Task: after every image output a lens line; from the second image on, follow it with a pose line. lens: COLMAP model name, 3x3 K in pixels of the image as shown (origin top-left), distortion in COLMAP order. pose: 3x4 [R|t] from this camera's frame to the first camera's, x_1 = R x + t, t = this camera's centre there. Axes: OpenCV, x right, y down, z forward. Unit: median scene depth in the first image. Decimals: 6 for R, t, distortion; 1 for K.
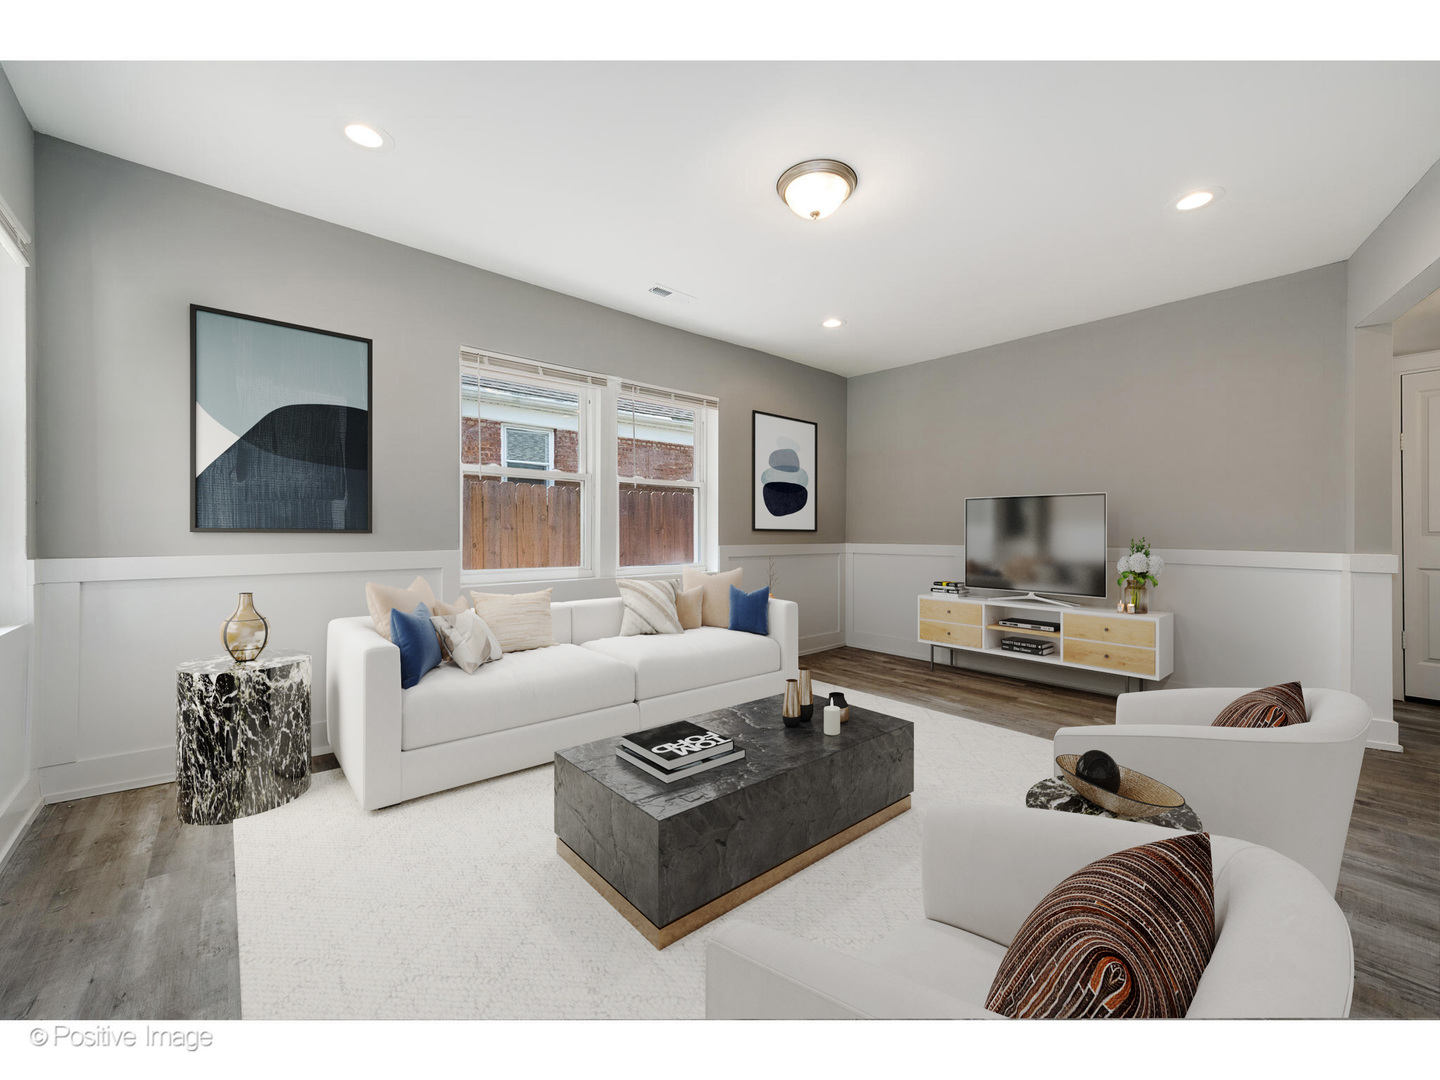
lens RADIAL K [[558.7, 0, 720.0], [0, 558.7, 540.0], [0, 0, 1]] dist [-0.045548, -0.000041]
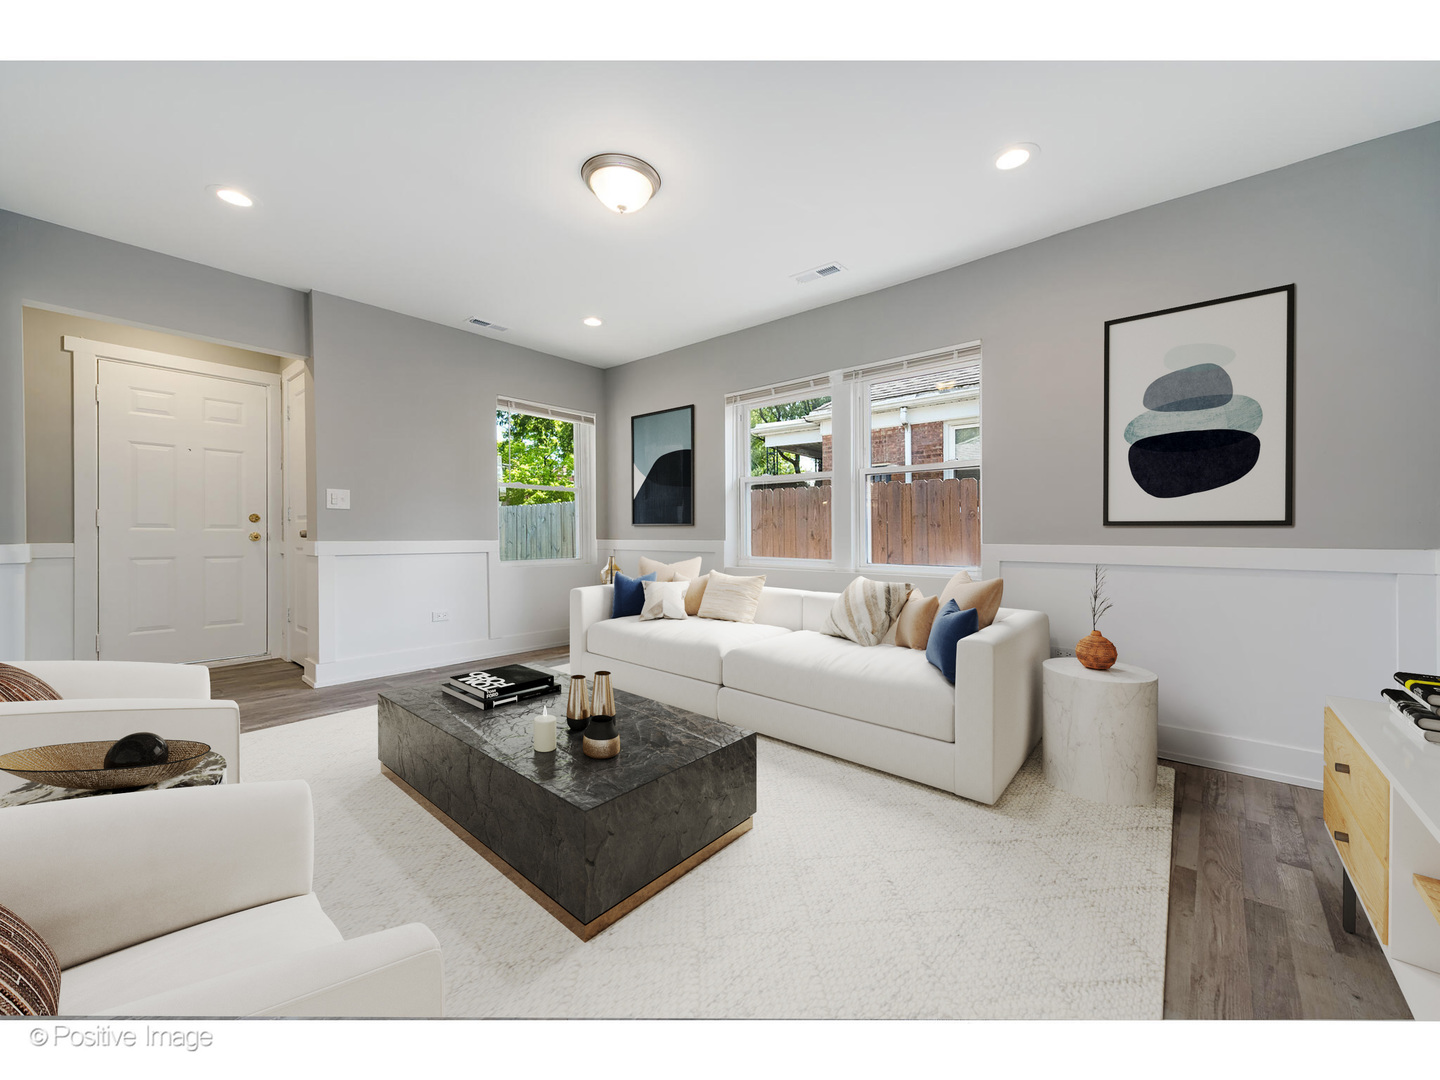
lens RADIAL K [[555.8, 0, 720.0], [0, 555.8, 540.0], [0, 0, 1]] dist [-0.000132, -0.000108]
pose [[0.133166, 0.013937, -0.990996, 0.770624], [-0.025837, 0.999610, 0.010586, 0.007816], [0.990757, 0.024195, 0.133474, 0.656554]]
